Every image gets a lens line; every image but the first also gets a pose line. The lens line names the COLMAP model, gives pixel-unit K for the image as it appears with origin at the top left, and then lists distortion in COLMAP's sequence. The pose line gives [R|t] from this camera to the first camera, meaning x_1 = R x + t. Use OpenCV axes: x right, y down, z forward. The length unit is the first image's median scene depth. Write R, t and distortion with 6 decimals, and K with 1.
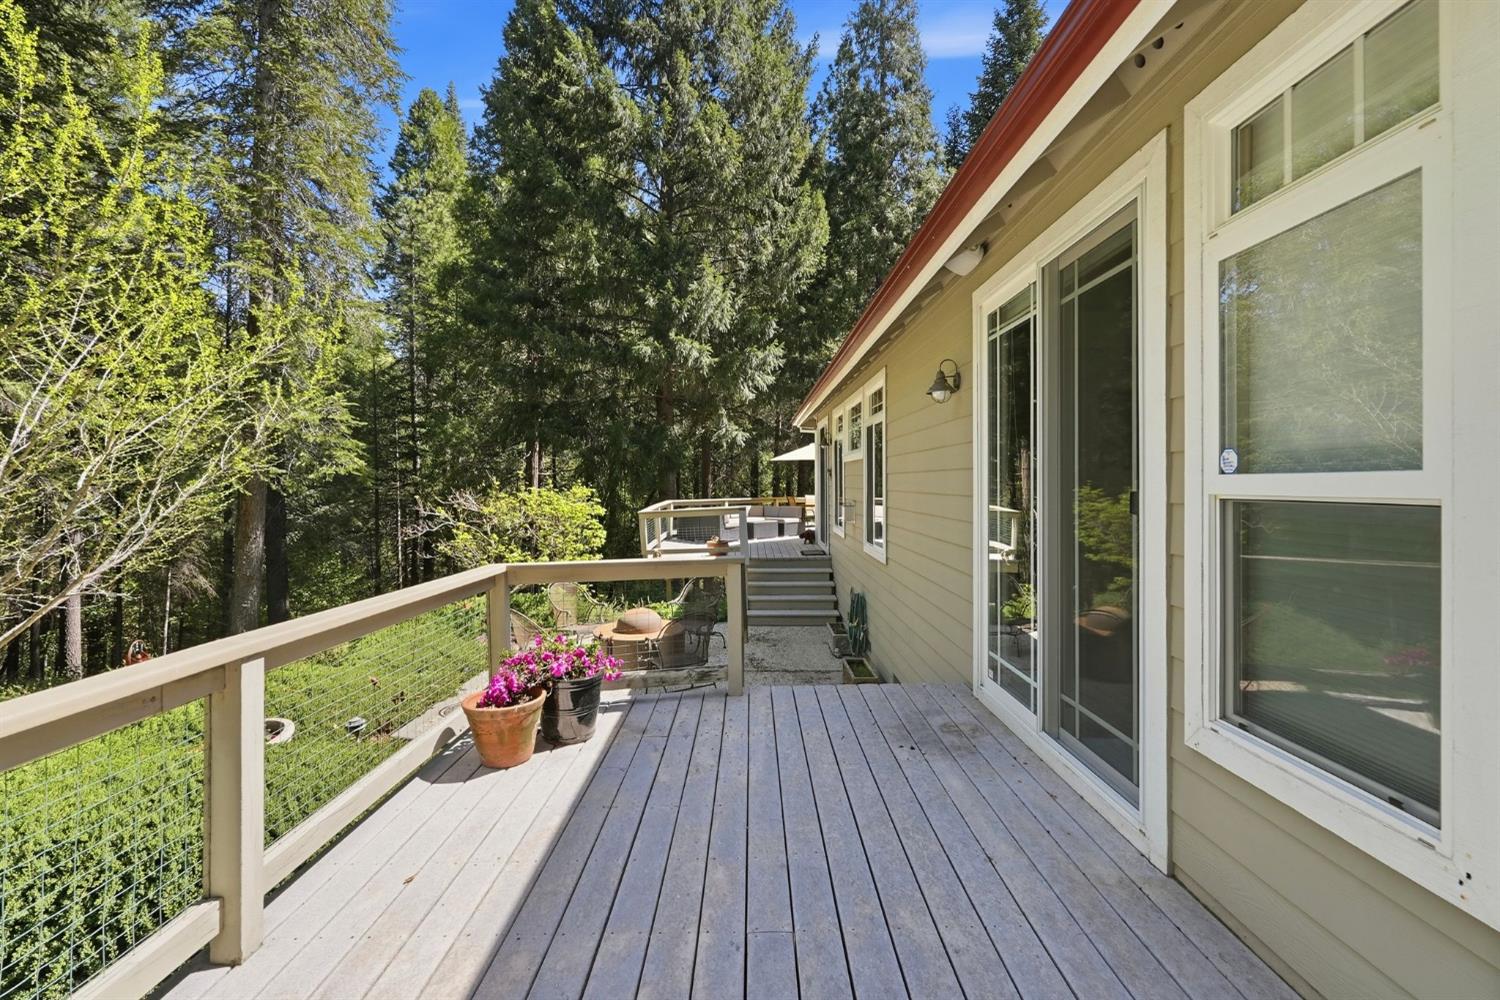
lens RADIAL K [[687.3, 0, 762.1], [0, 687.3, 473.5], [0, 0, 1]] dist [0.000697, -0.000279]
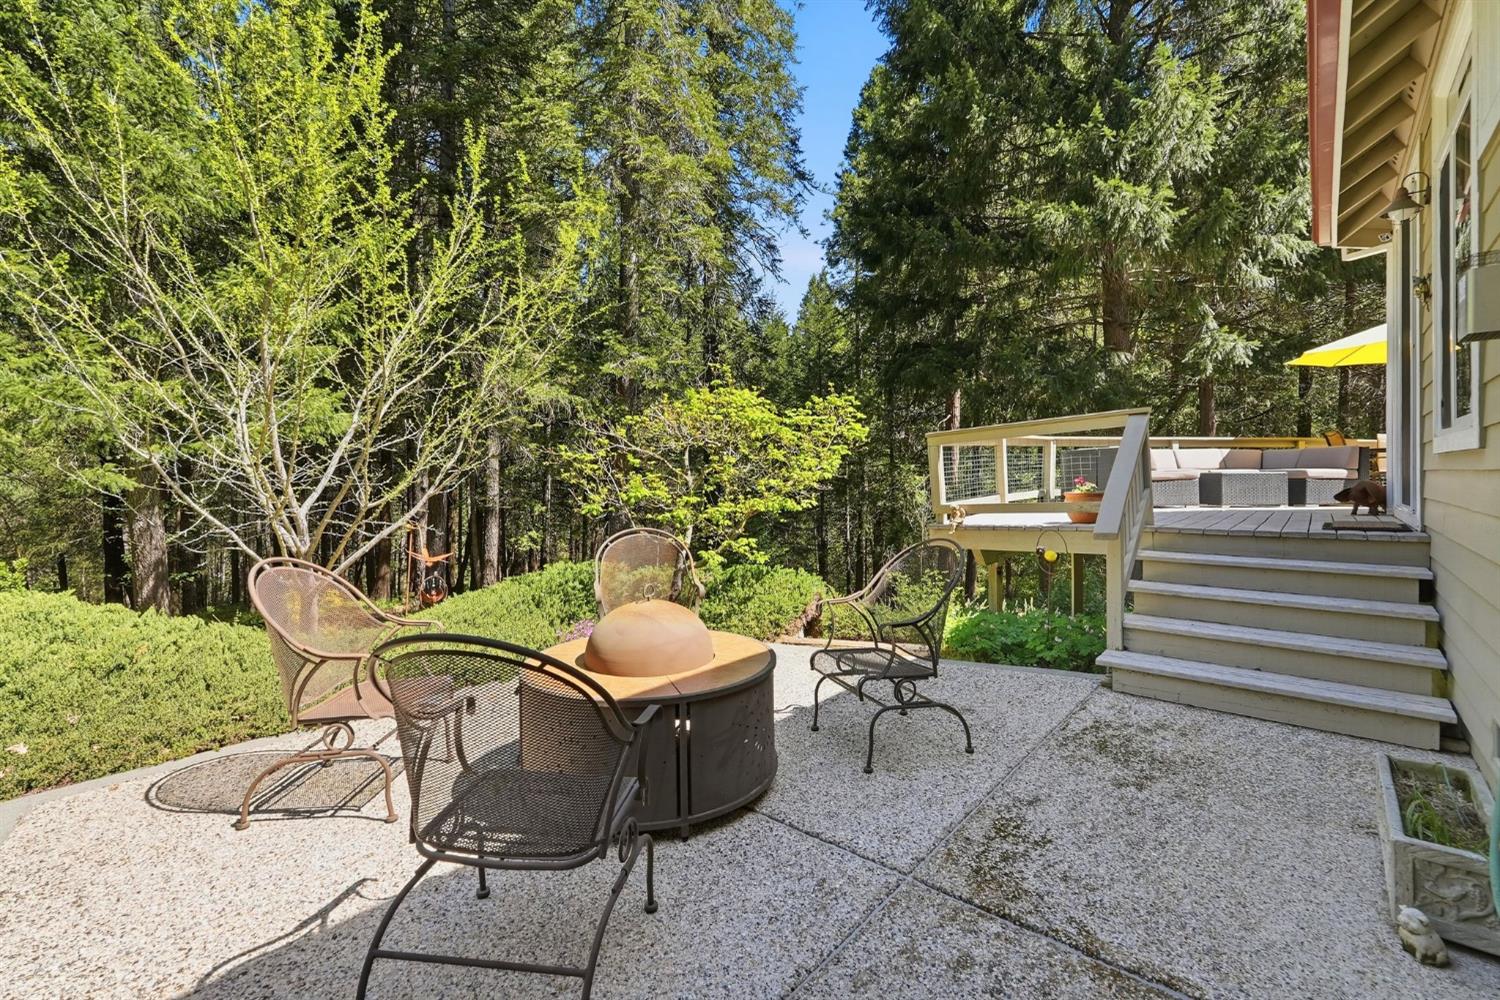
lens RADIAL K [[687.3, 0, 762.1], [0, 687.3, 473.5], [0, 0, 1]] dist [0.000697, -0.000279]
pose [[0.767541, 0.008521, -0.640943, 0.037674], [0.004746, 0.999809, 0.018976, 0.047798], [0.640982, -0.017606, 0.767354, 0.303152]]
